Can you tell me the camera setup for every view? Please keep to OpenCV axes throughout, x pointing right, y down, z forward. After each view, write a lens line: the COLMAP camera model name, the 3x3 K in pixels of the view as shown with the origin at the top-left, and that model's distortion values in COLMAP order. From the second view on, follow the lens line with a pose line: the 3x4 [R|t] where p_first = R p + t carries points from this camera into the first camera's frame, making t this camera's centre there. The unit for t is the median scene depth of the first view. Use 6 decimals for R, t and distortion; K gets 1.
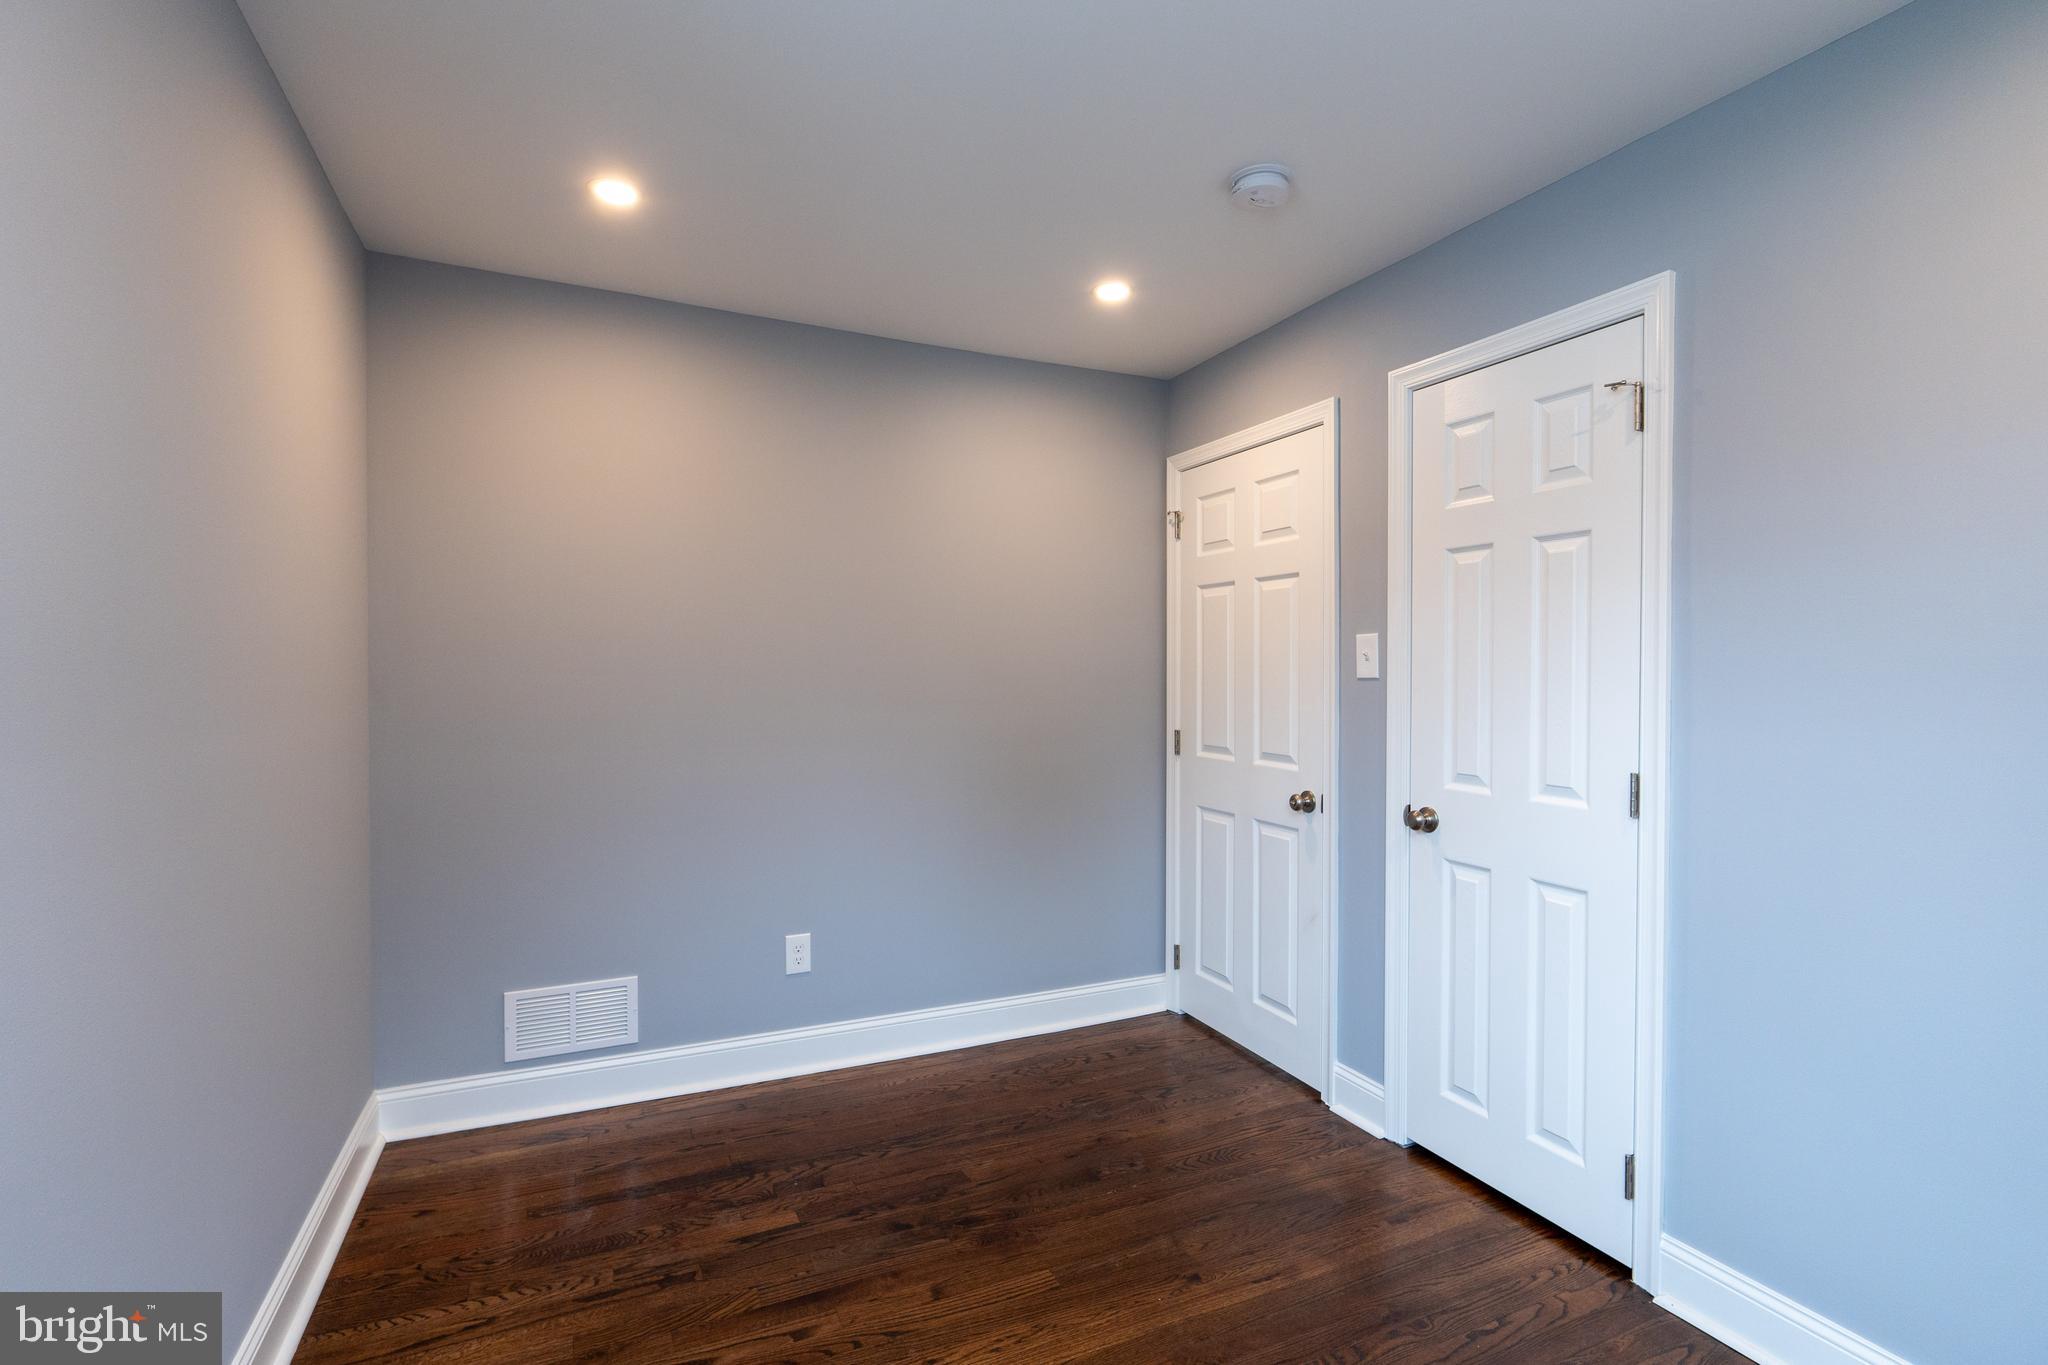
lens RADIAL K [[945.1, 0, 1025.0], [0, 945.1, 680.8], [0, 0, 1]] dist [-0.003910, 0.000402]
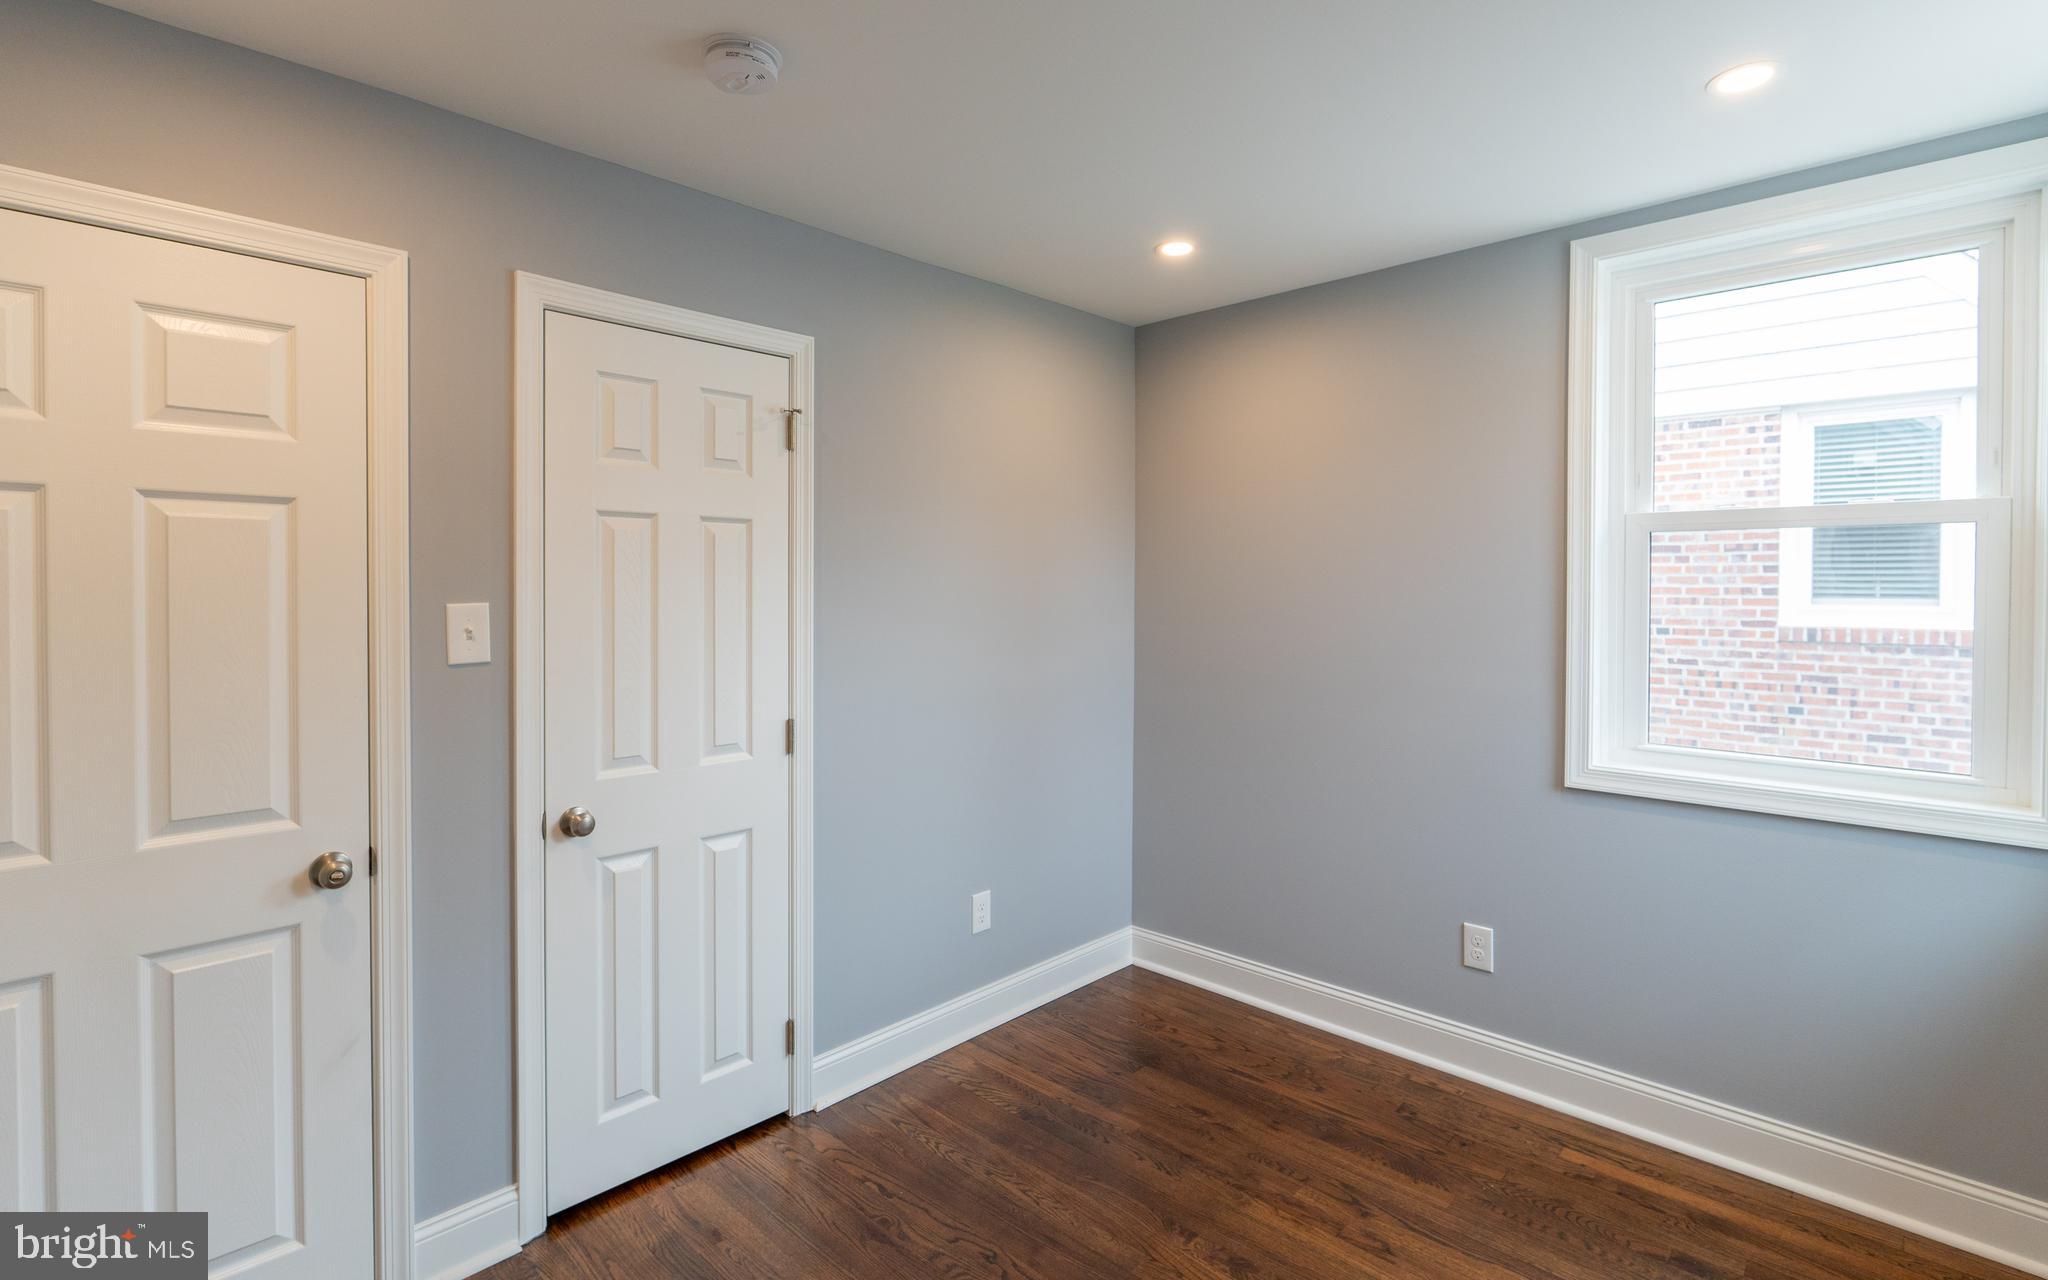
lens RADIAL K [[957.3, 0, 1019.7], [0, 957.3, 593.3], [0, 0, 1]] dist [-0.003308, -0.000428]
pose [[-0.363557, -0.011952, 0.931495, -0.556669], [0.011350, 0.999787, 0.017259, -0.074148], [-0.931503, 0.016847, -0.363343, 0.989185]]
